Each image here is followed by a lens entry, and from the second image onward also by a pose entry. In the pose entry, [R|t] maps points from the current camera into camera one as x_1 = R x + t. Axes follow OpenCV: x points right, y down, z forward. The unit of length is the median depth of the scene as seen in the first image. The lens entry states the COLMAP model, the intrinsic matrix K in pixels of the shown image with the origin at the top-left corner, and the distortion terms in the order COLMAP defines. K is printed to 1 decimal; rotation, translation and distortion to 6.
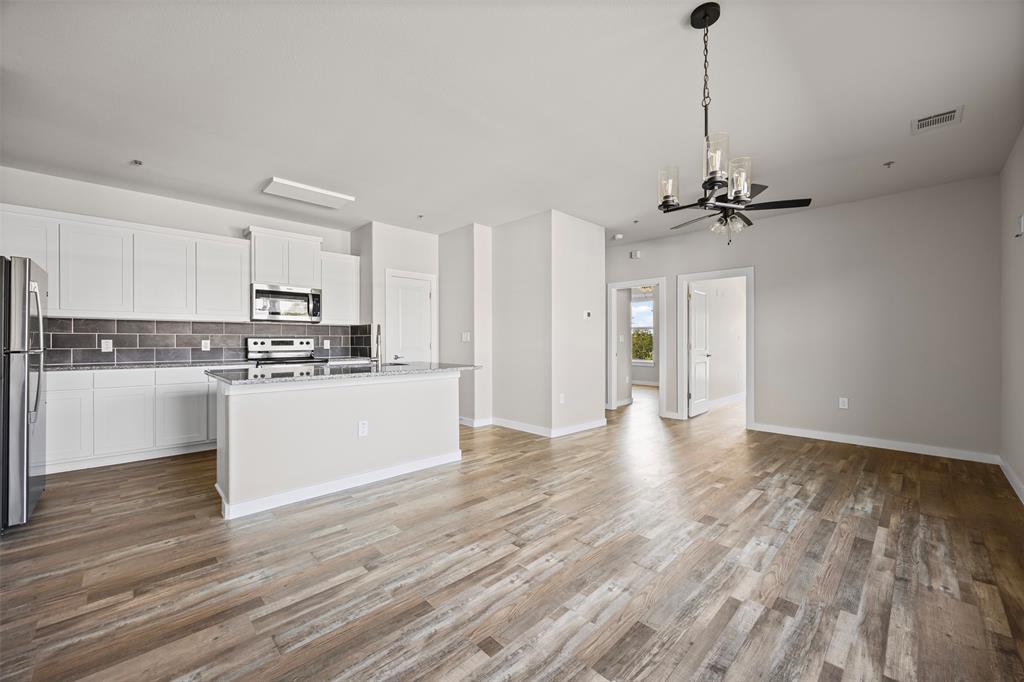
lens RADIAL K [[395.1, 0, 515.0], [0, 395.1, 339.6], [0, 0, 1]] dist [-0.004327, -0.000139]
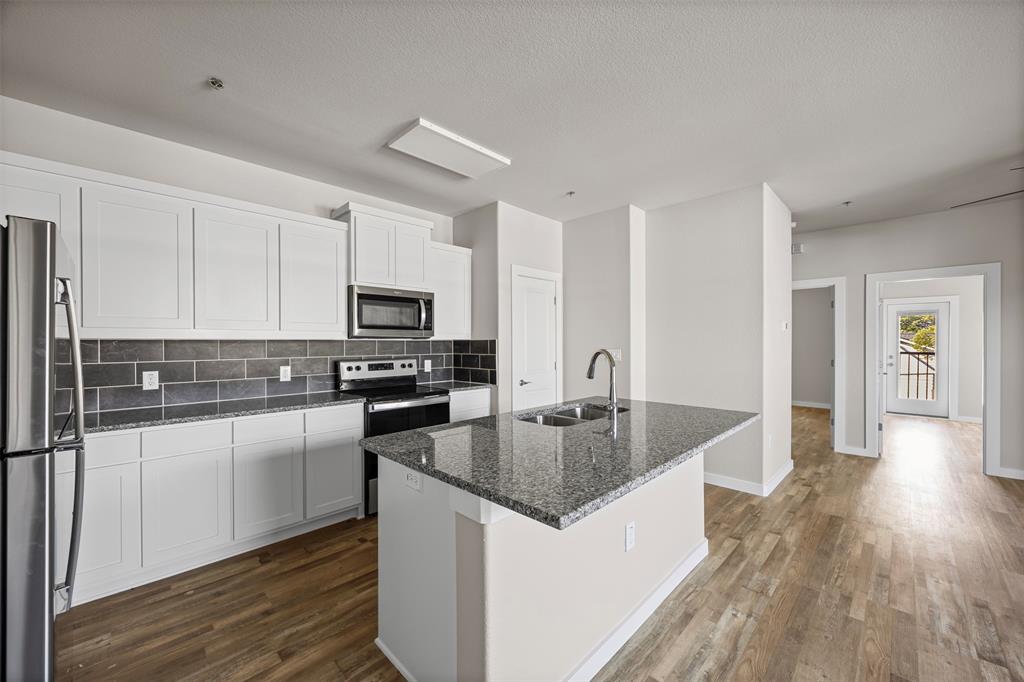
lens RADIAL K [[395.1, 0, 514.4], [0, 395.1, 341.0], [0, 0, 1]] dist [-0.004327, -0.000139]
pose [[0.999848, -0.004287, 0.016902, -0.504957], [0.004300, 0.999990, -0.000730, -0.052925], [-0.016899, 0.000802, 0.999857, 0.382378]]
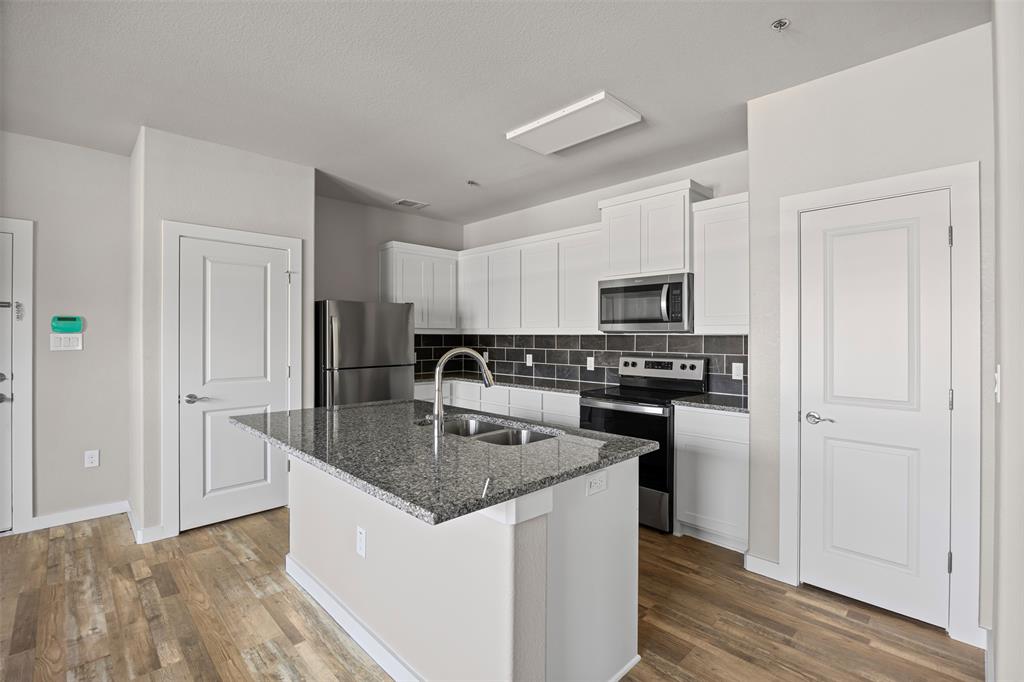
lens RADIAL K [[470.2, 0, 516.6], [0, 470.2, 333.4], [0, 0, 1]] dist [-0.015336, 0.001283]
pose [[0.000535, -0.006595, -0.999978, 0.241220], [-0.000503, 0.999978, -0.006595, -0.053771], [1.000000, 0.000506, 0.000532, 1.090902]]
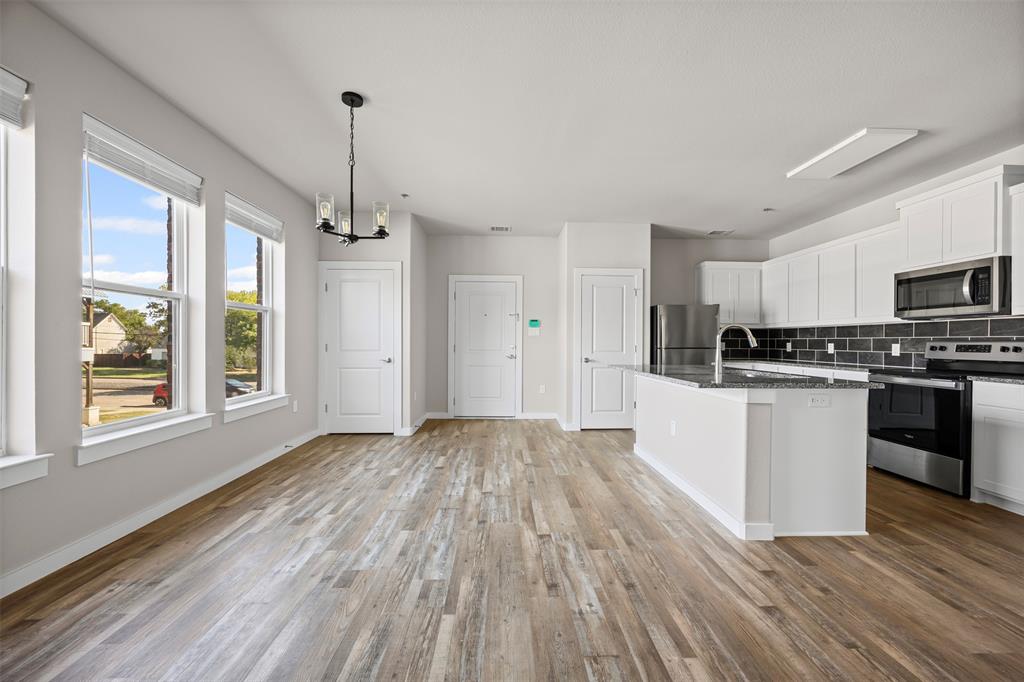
lens RADIAL K [[395.1, 0, 510.8], [0, 395.1, 343.3], [0, 0, 1]] dist [-0.004327, -0.000139]
pose [[-0.680175, -0.003480, -0.733042, 0.593838], [-0.006025, 0.999981, 0.000844, 0.005319], [0.733025, 0.004991, -0.680183, 1.246097]]
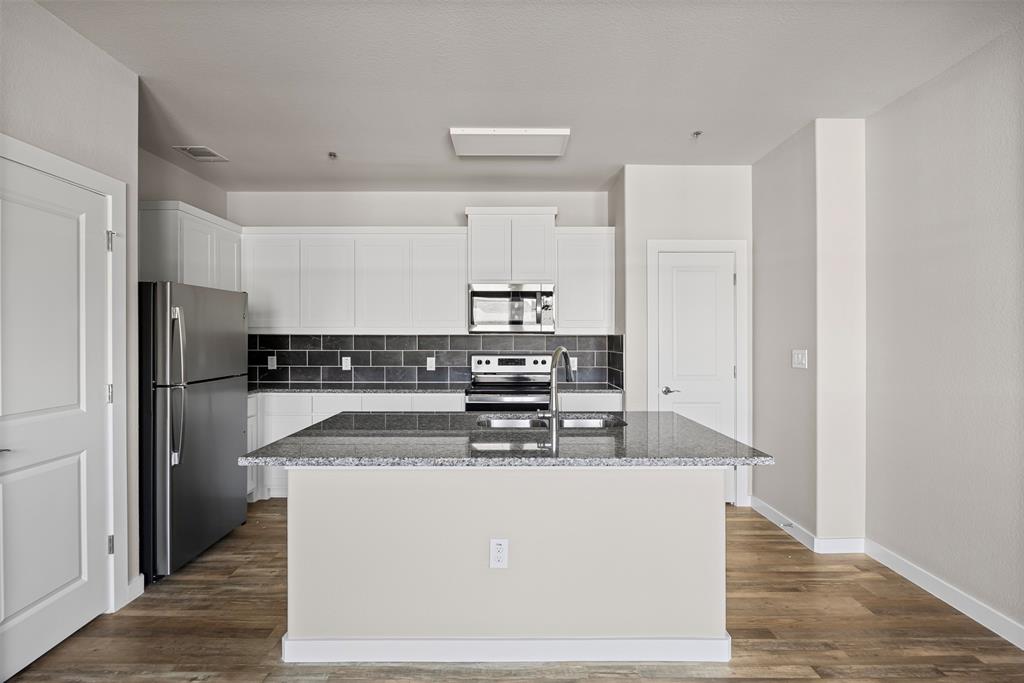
lens RADIAL K [[500.3, 0, 513.0], [0, 500.3, 338.2], [0, 0, 1]] dist [-0.011366, -0.000088]
pose [[0.715717, 0.001631, -0.698389, 0.077471], [0.000406, 0.999996, 0.002752, -0.053625], [0.698391, -0.002253, 0.715713, 0.486086]]
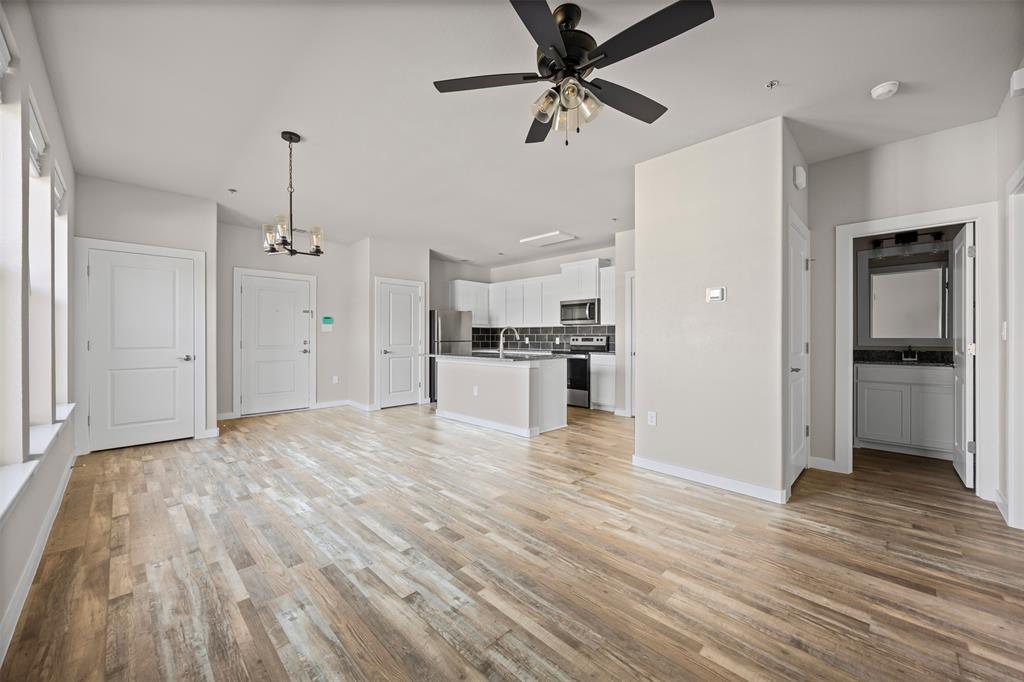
lens RADIAL K [[395.1, 0, 515.3], [0, 395.1, 333.7], [0, 0, 1]] dist [-0.004327, -0.000139]
pose [[0.018850, -0.012490, -0.999744, 1.142970], [0.000103, 0.999922, -0.012490, 0.006986], [0.999822, 0.000132, 0.018850, 1.017000]]
